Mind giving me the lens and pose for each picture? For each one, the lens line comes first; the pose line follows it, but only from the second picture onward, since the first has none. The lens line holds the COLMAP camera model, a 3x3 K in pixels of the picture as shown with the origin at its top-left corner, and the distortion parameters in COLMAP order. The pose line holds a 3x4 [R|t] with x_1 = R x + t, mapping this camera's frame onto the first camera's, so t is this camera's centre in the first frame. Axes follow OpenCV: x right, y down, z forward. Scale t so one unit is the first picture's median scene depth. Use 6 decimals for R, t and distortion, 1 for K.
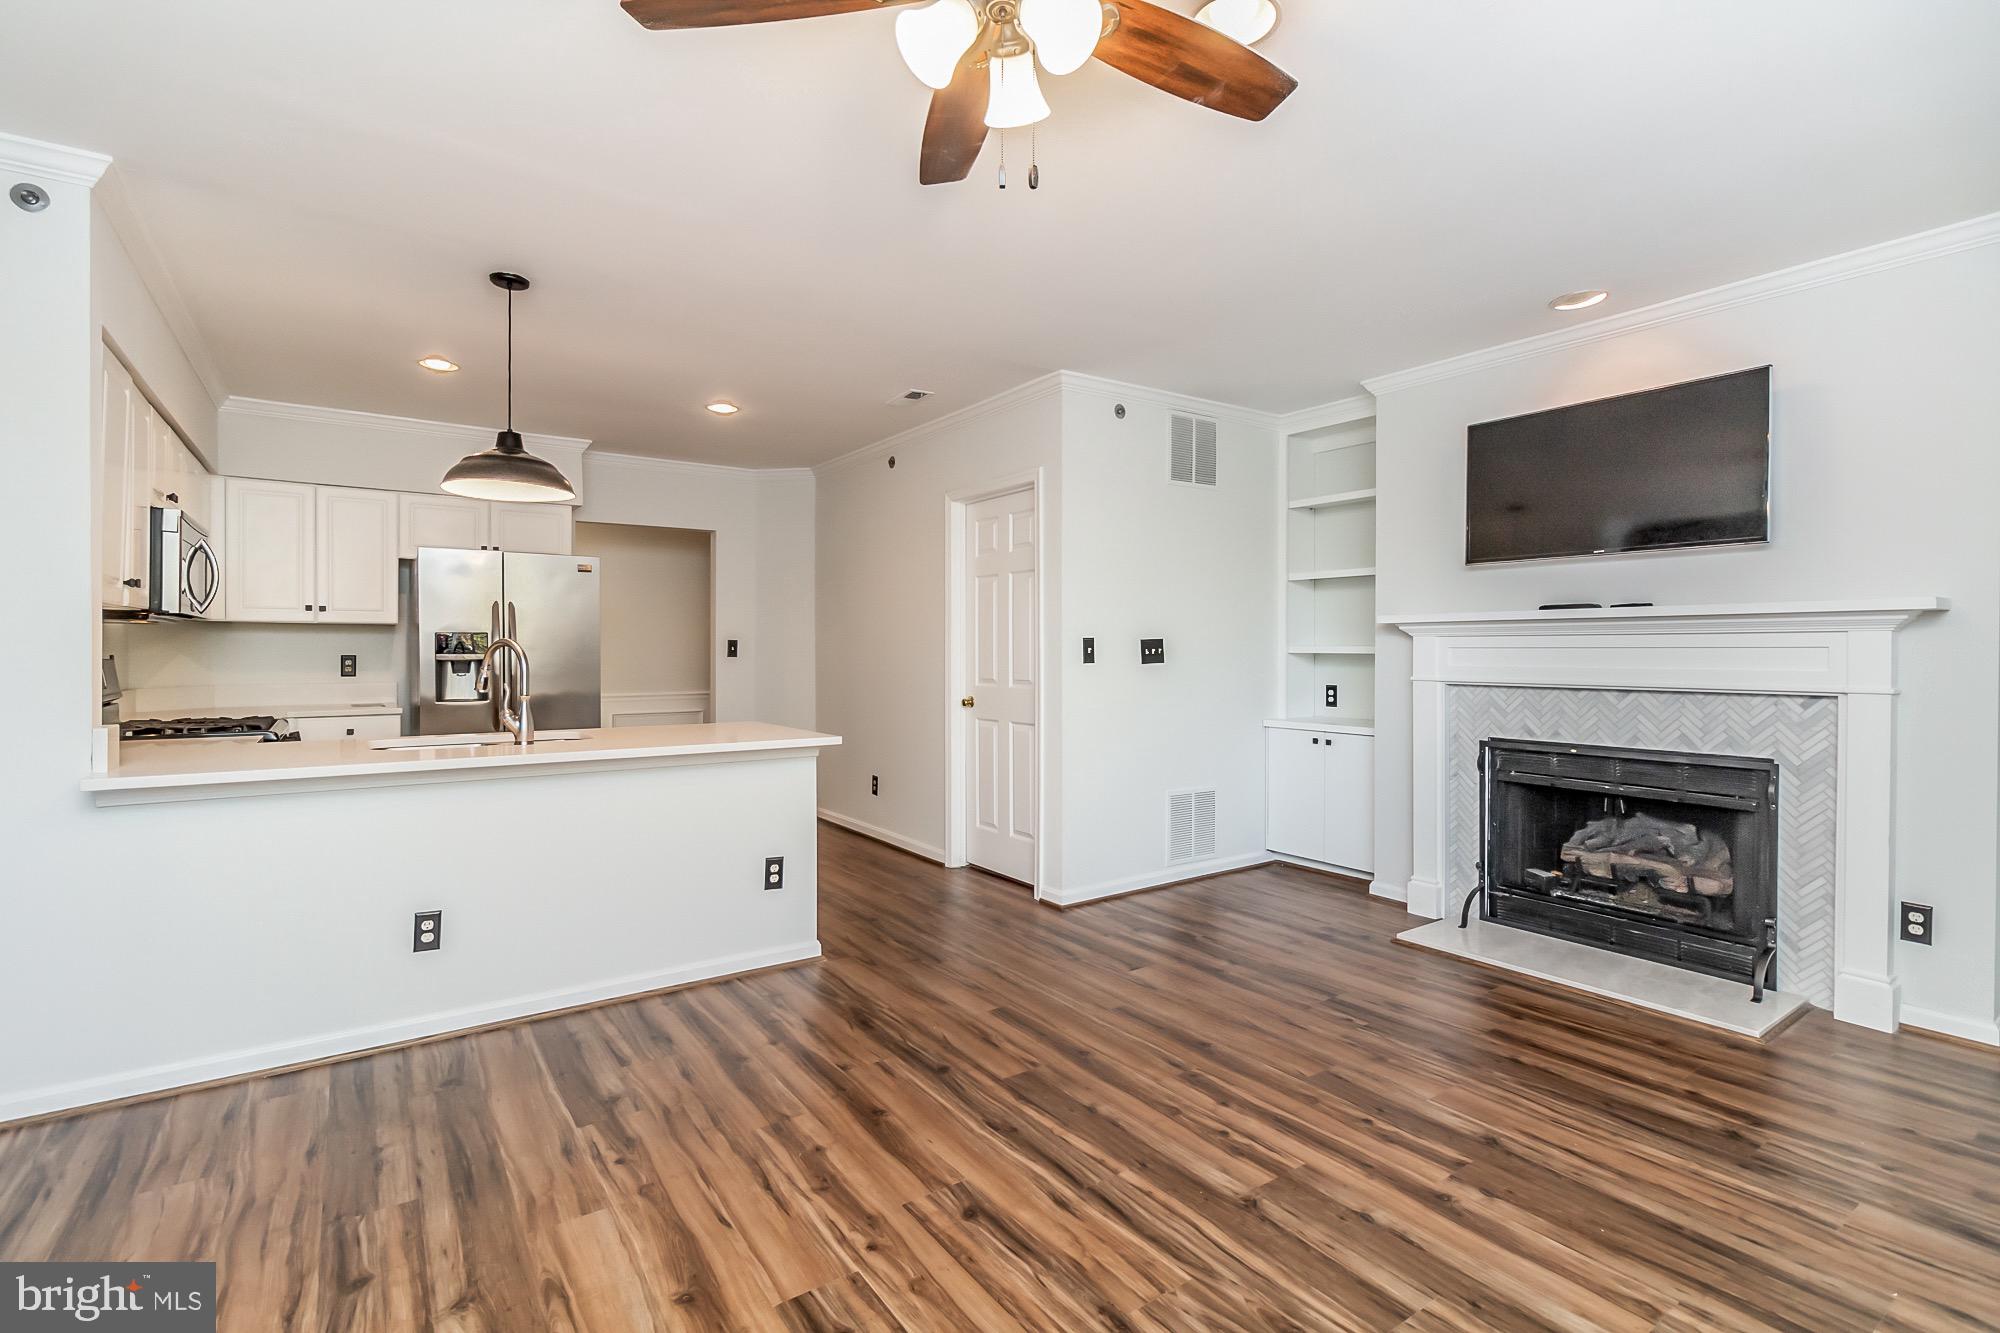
lens RADIAL K [[939.9, 0, 1061.9], [0, 939.9, 643.1], [0, 0, 1]] dist [0.001072, 0.000513]
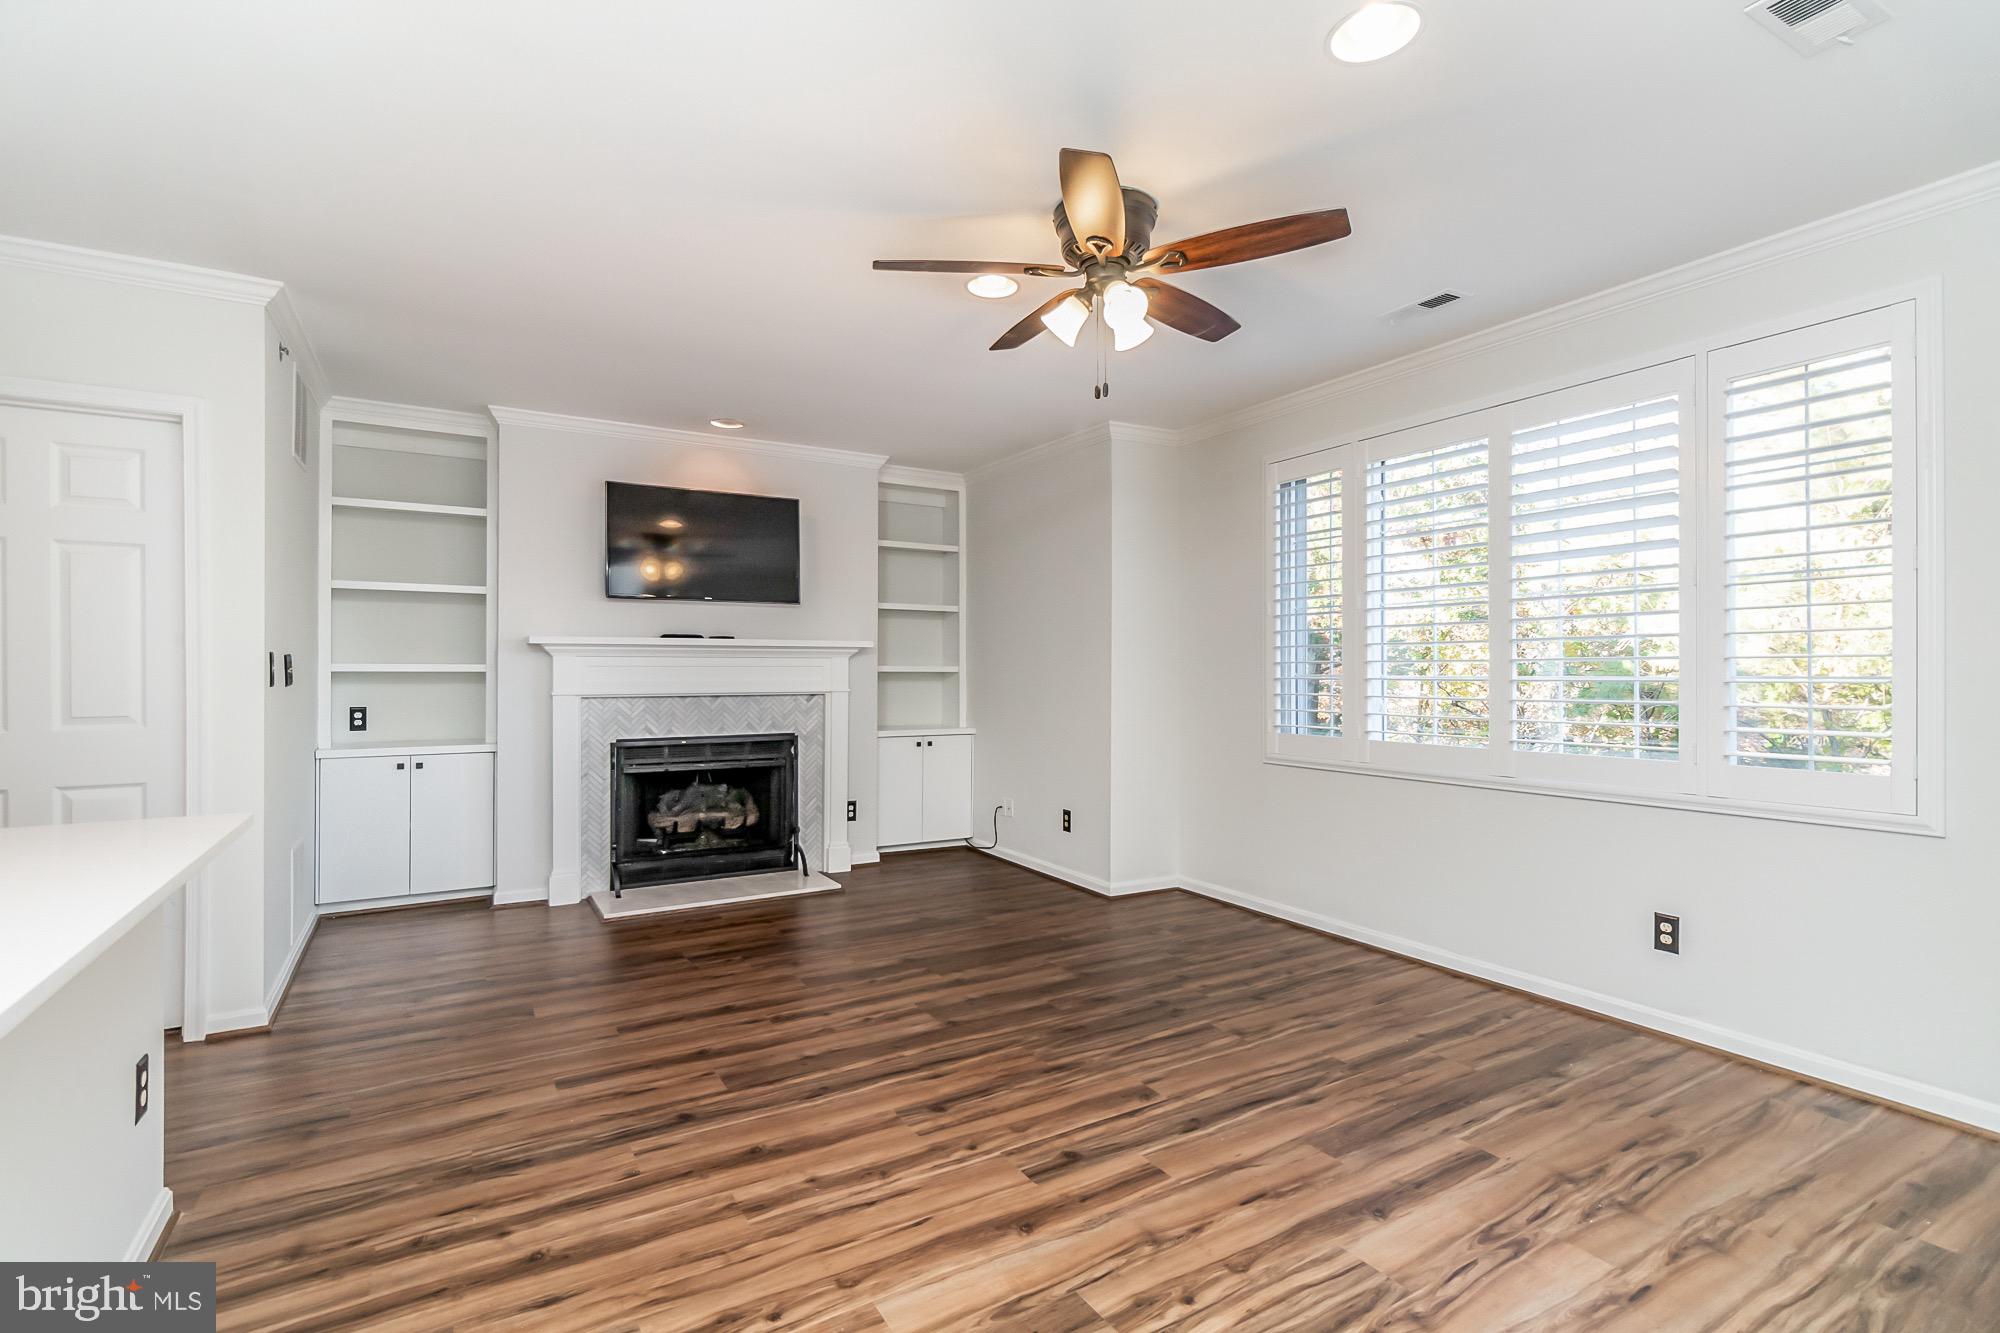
lens RADIAL K [[910.4, 0, 961.7], [0, 910.4, 662.8], [0, 0, 1]] dist [-0.000376, 0.000139]
pose [[0.114151, 0.003895, 0.993456, -0.929411], [-0.008591, 0.999959, -0.002933, -0.000350], [-0.993426, -0.008199, 0.114179, 0.579407]]
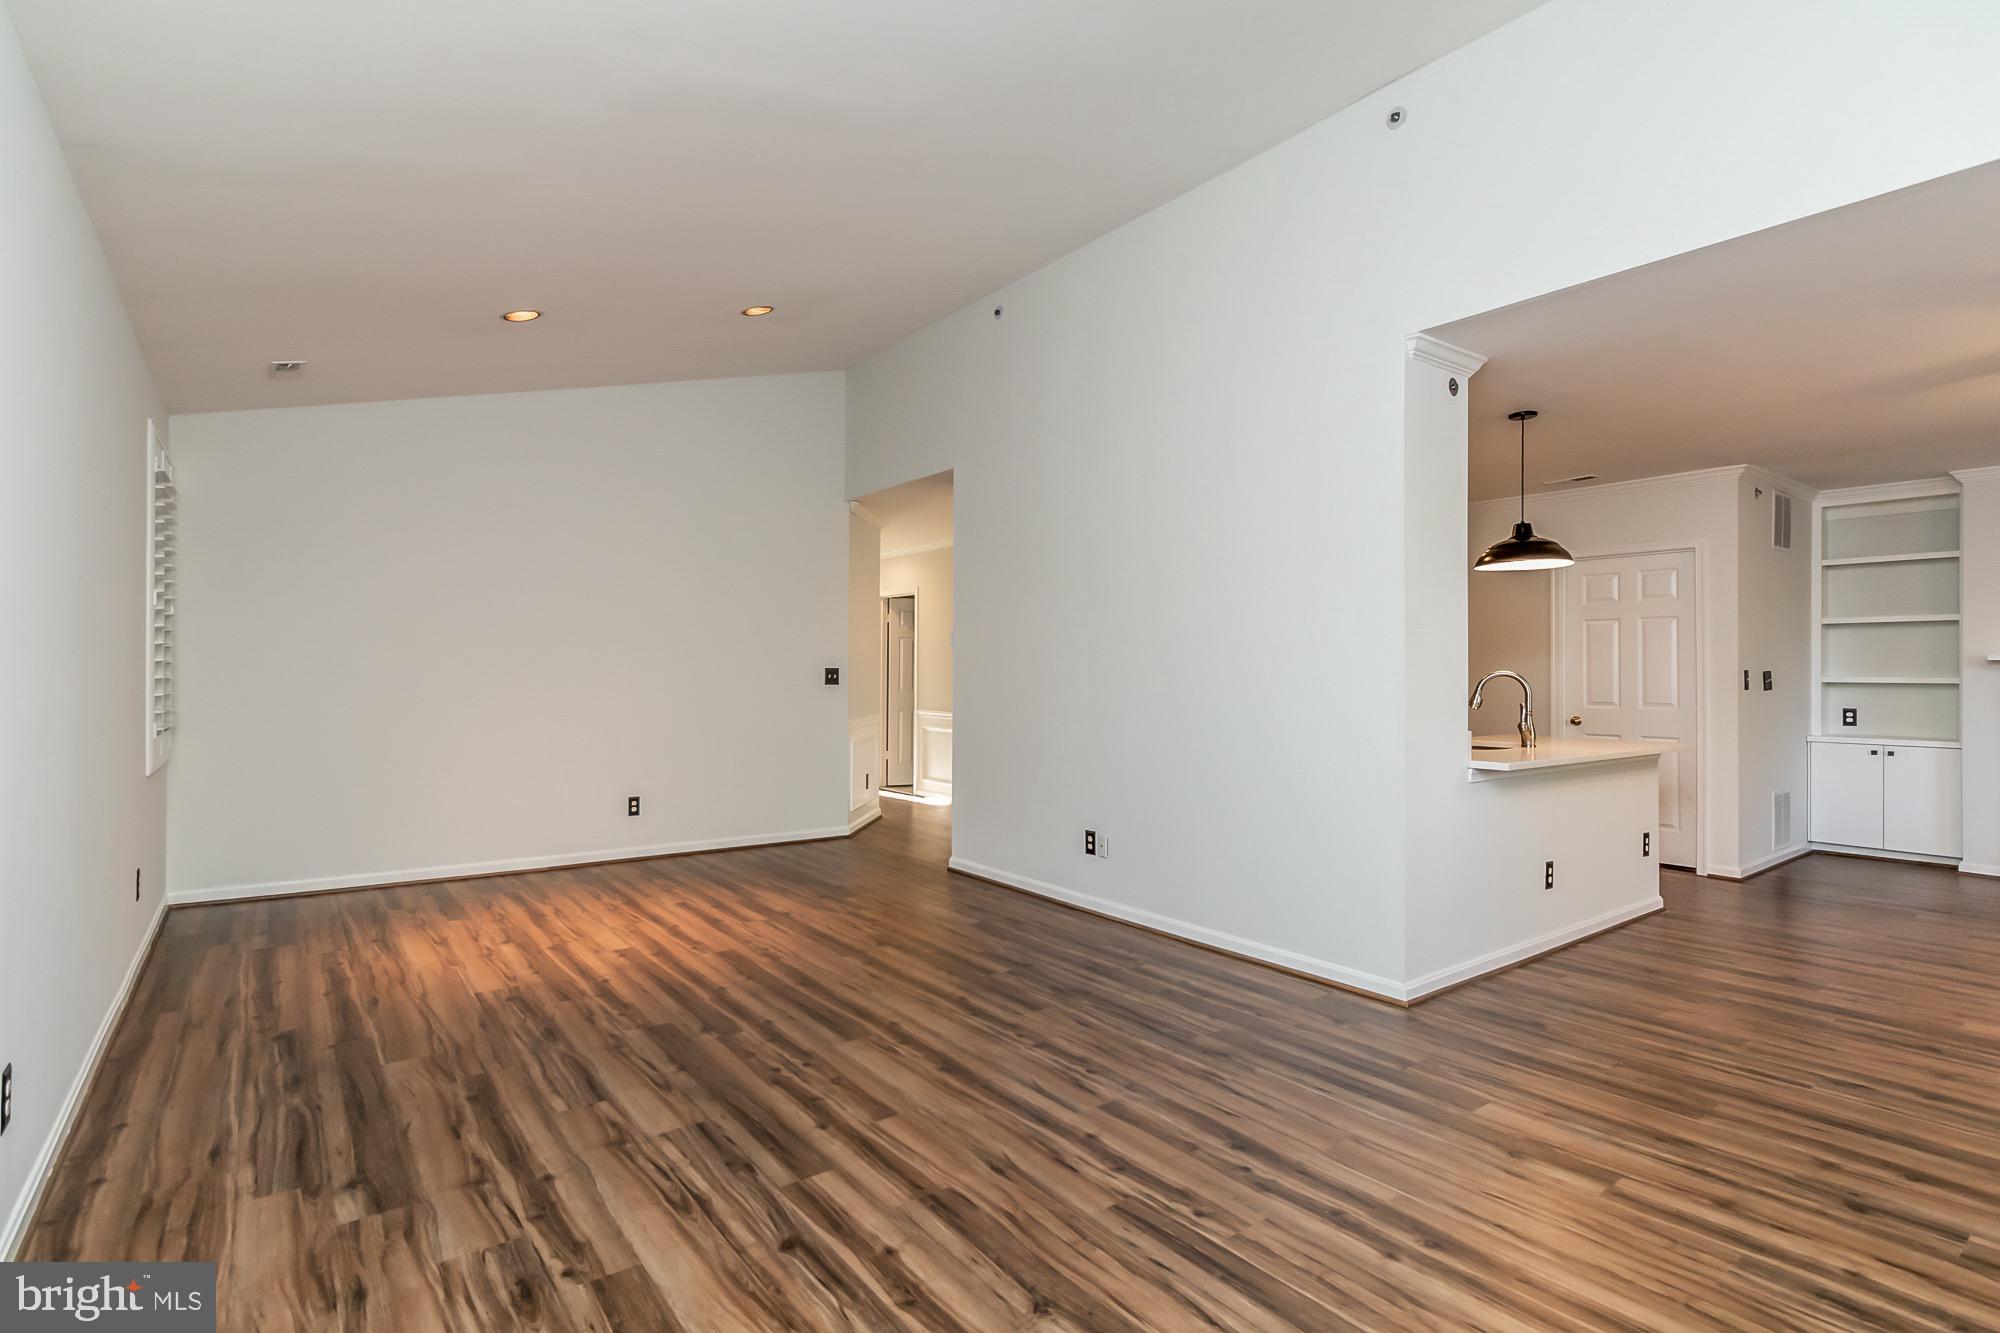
lens RADIAL K [[965.1, 0, 1000.0], [0, 965.1, 666.5], [0, 0, 1]] dist [0.017671, 0.000187]
pose [[0.999804, 0.003878, 0.019416, -1.535051], [-0.003850, 0.999991, -0.001492, -0.007488], [-0.019421, 0.001417, 0.999810, -0.473665]]
